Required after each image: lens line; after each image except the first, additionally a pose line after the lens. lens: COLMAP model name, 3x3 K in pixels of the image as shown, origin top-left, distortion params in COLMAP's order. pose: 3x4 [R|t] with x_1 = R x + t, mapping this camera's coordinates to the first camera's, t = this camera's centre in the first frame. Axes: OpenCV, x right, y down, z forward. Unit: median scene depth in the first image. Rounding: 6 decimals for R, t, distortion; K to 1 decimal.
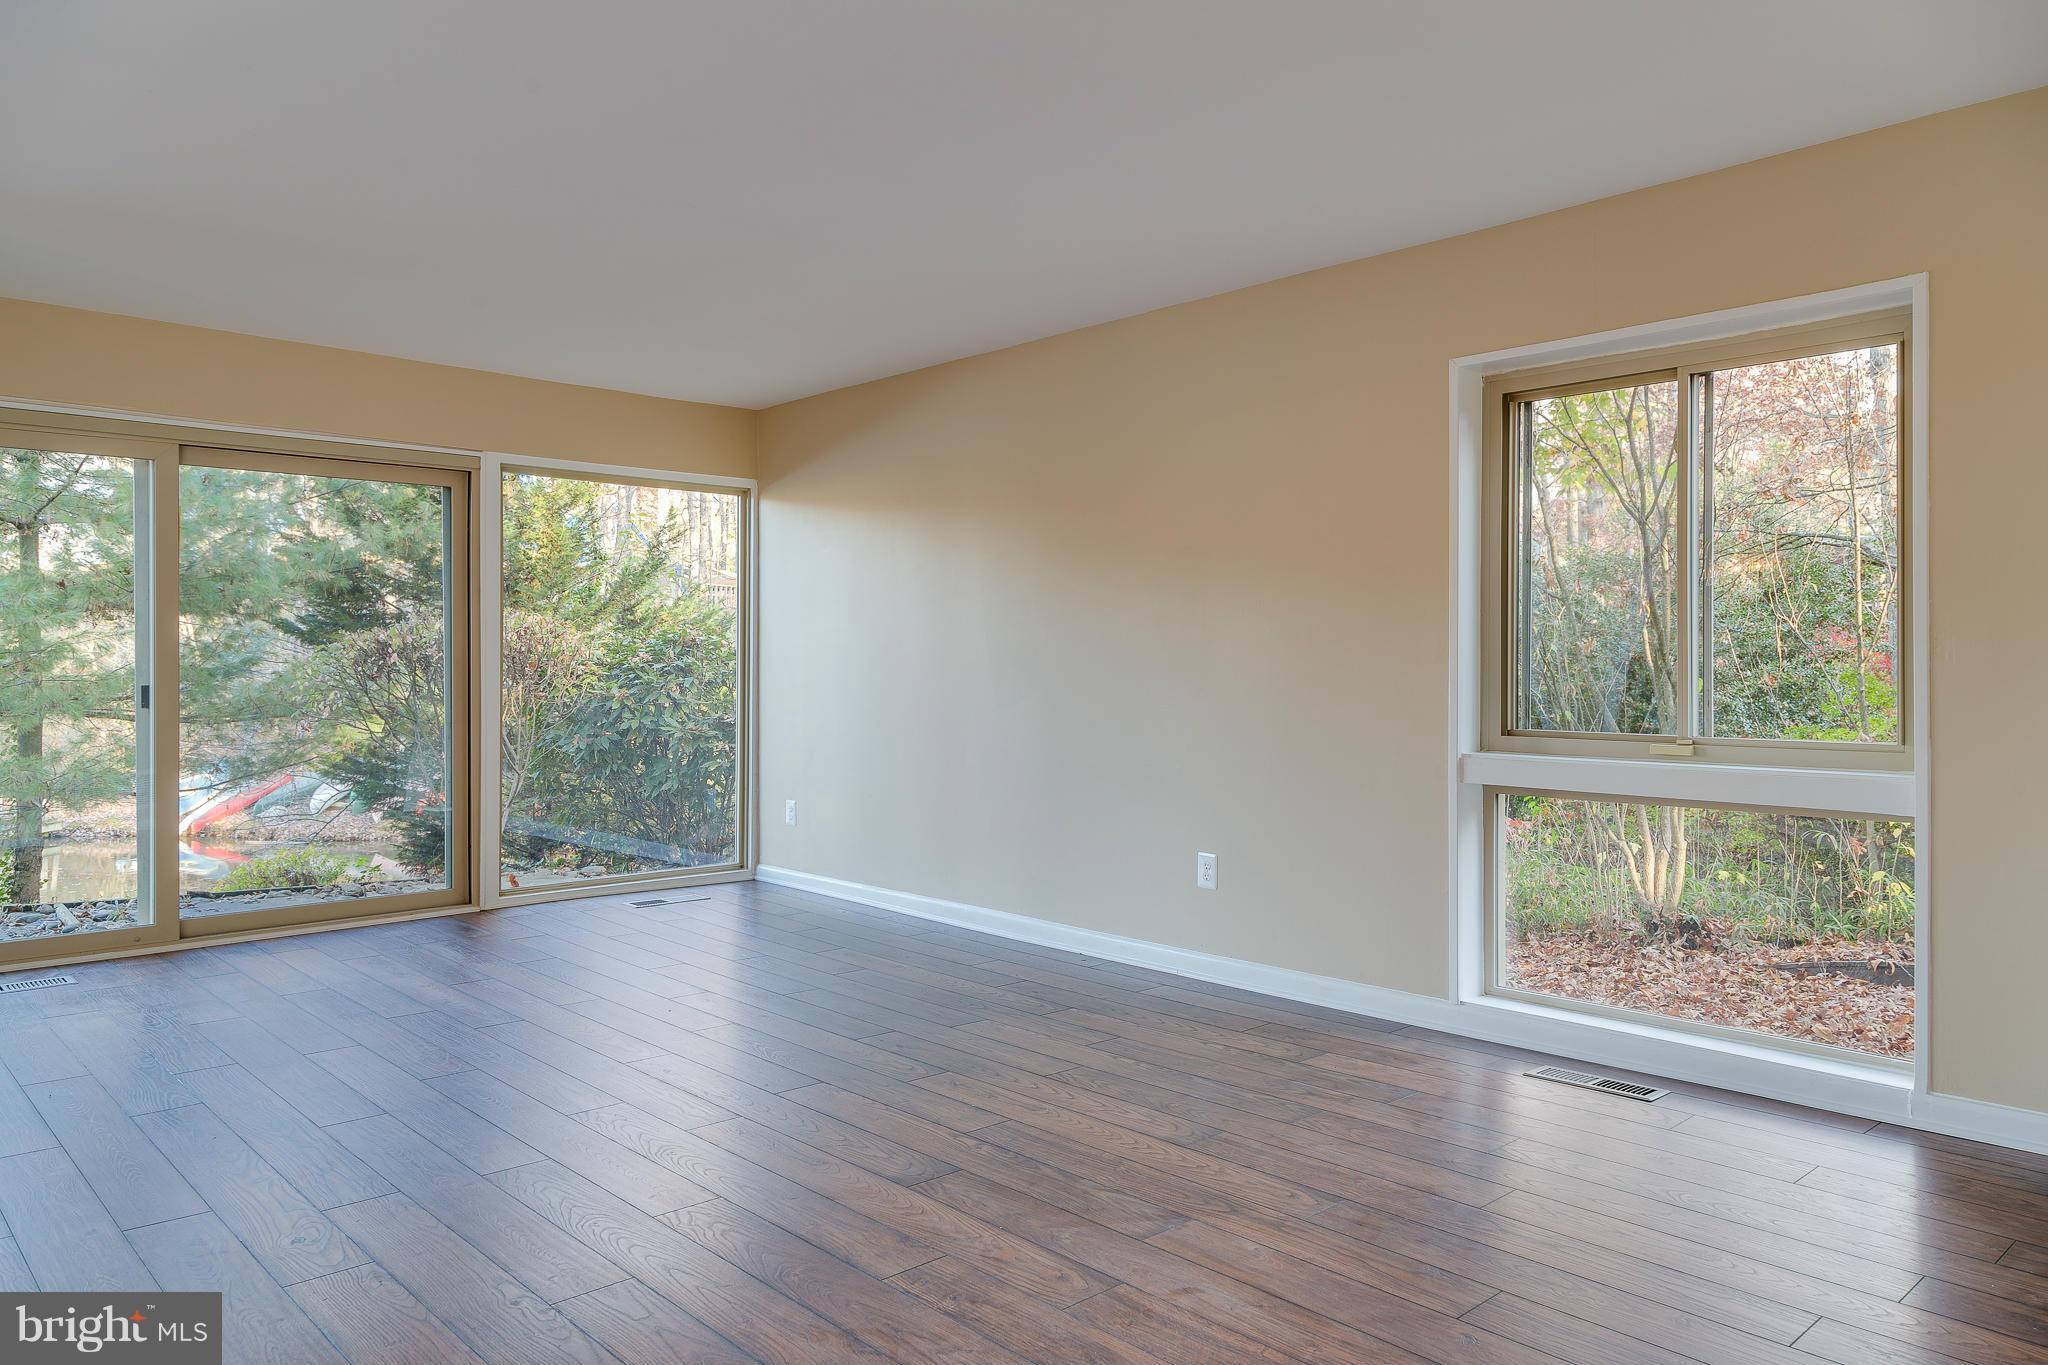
lens RADIAL K [[1379.8, 0, 1024.0], [0, 1379.8, 682.5], [0, 0, 1]] dist [0.006897, -0.000857]
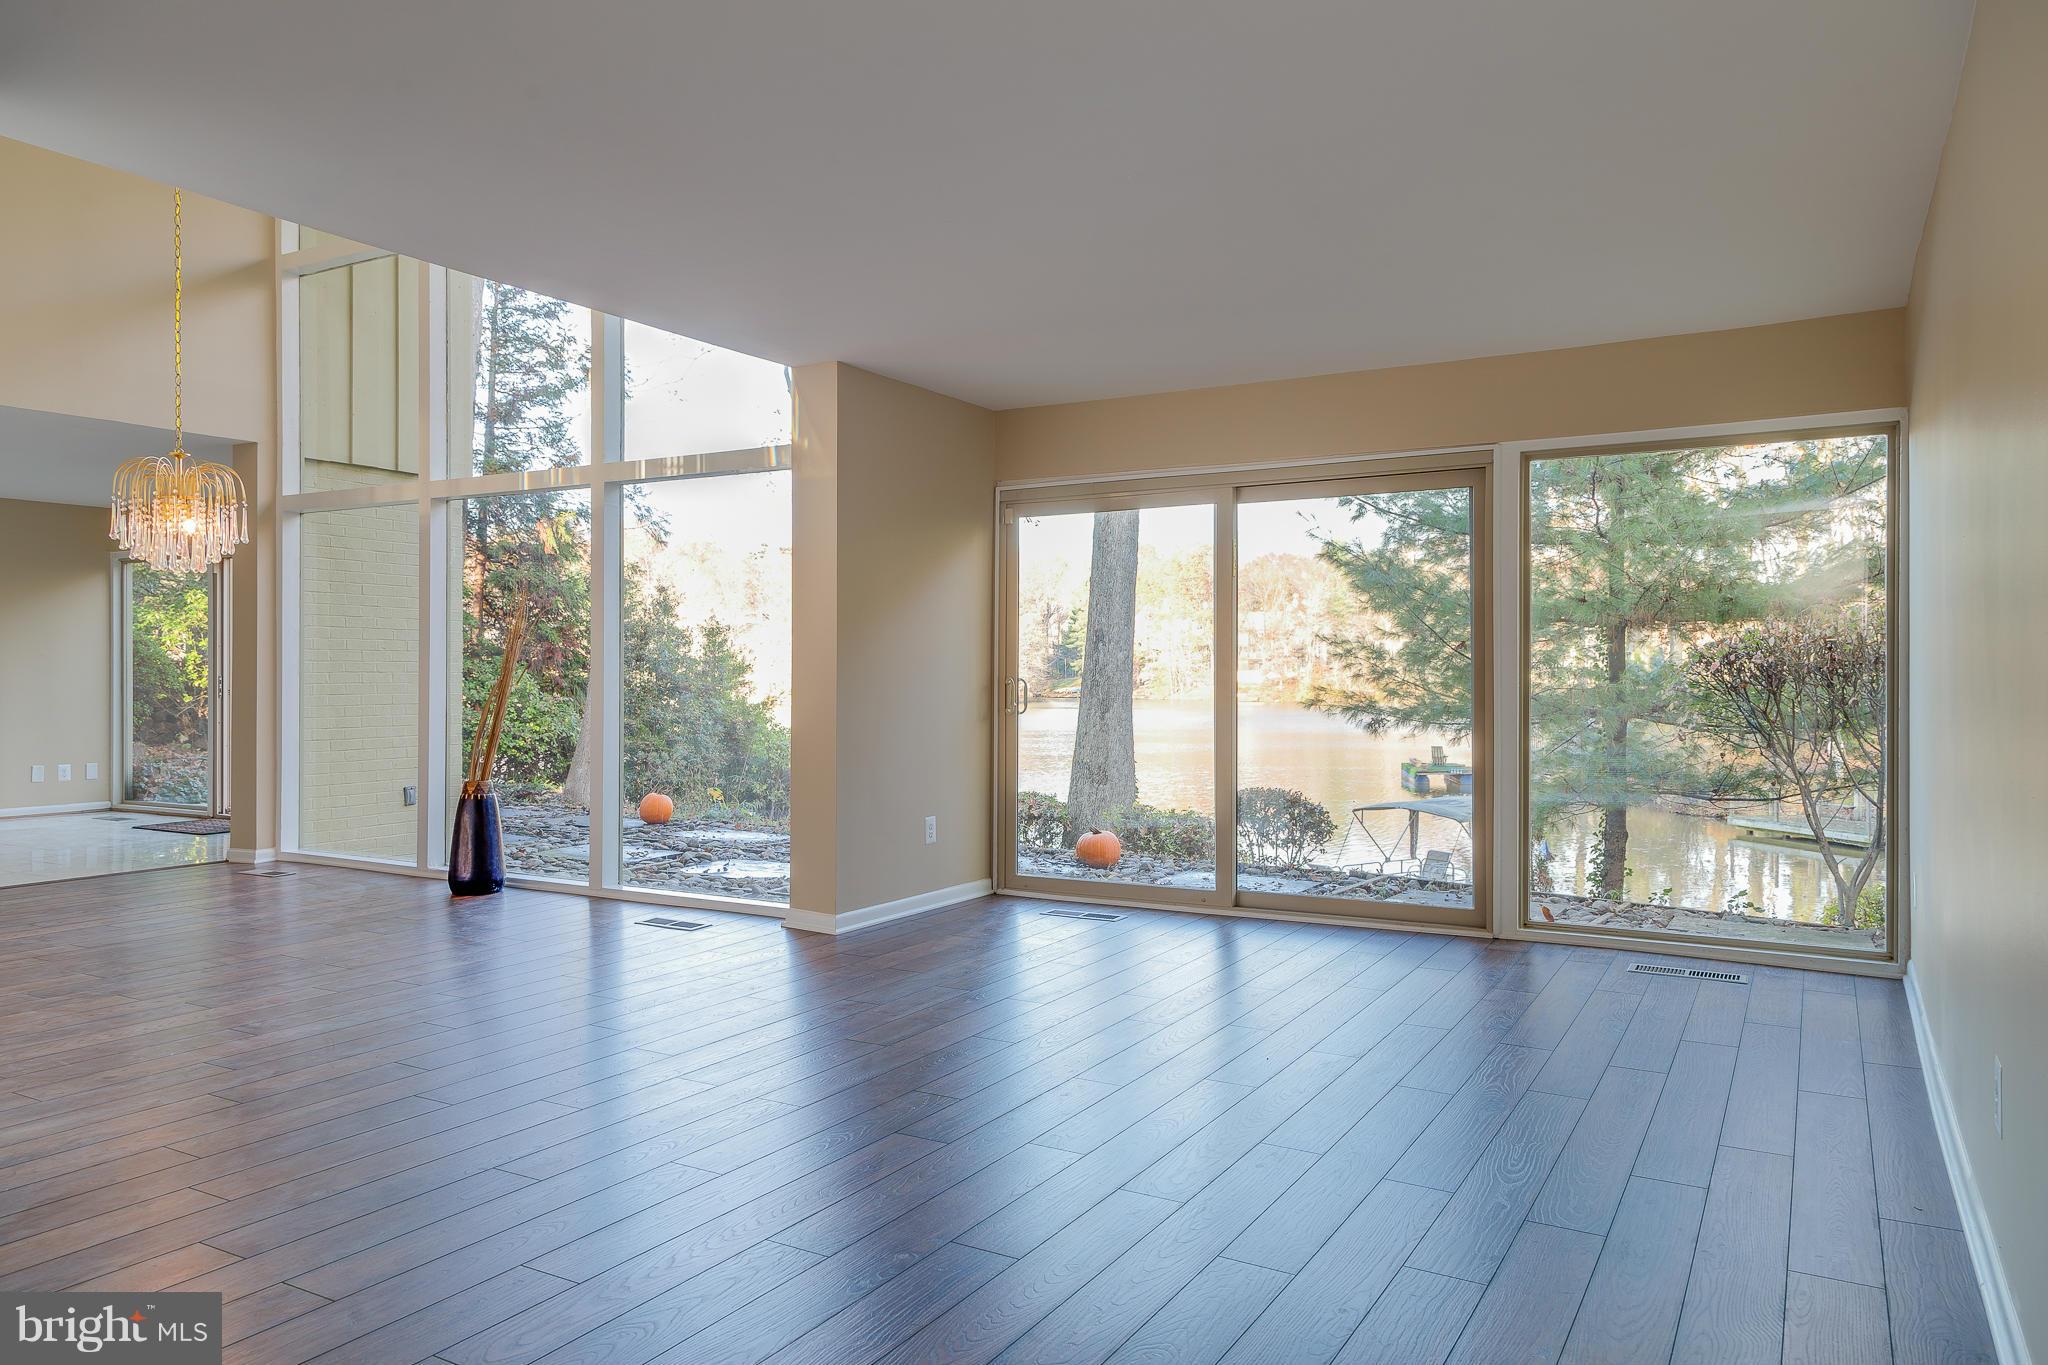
lens RADIAL K [[1379.8, 0, 1024.0], [0, 1379.8, 682.5], [0, 0, 1]] dist [0.006897, -0.000857]
pose [[0.281392, 0.004237, -0.959584, 0.462942], [-0.010133, 0.999948, 0.001444, -0.005000], [0.959539, 0.009317, 0.281420, 0.493381]]
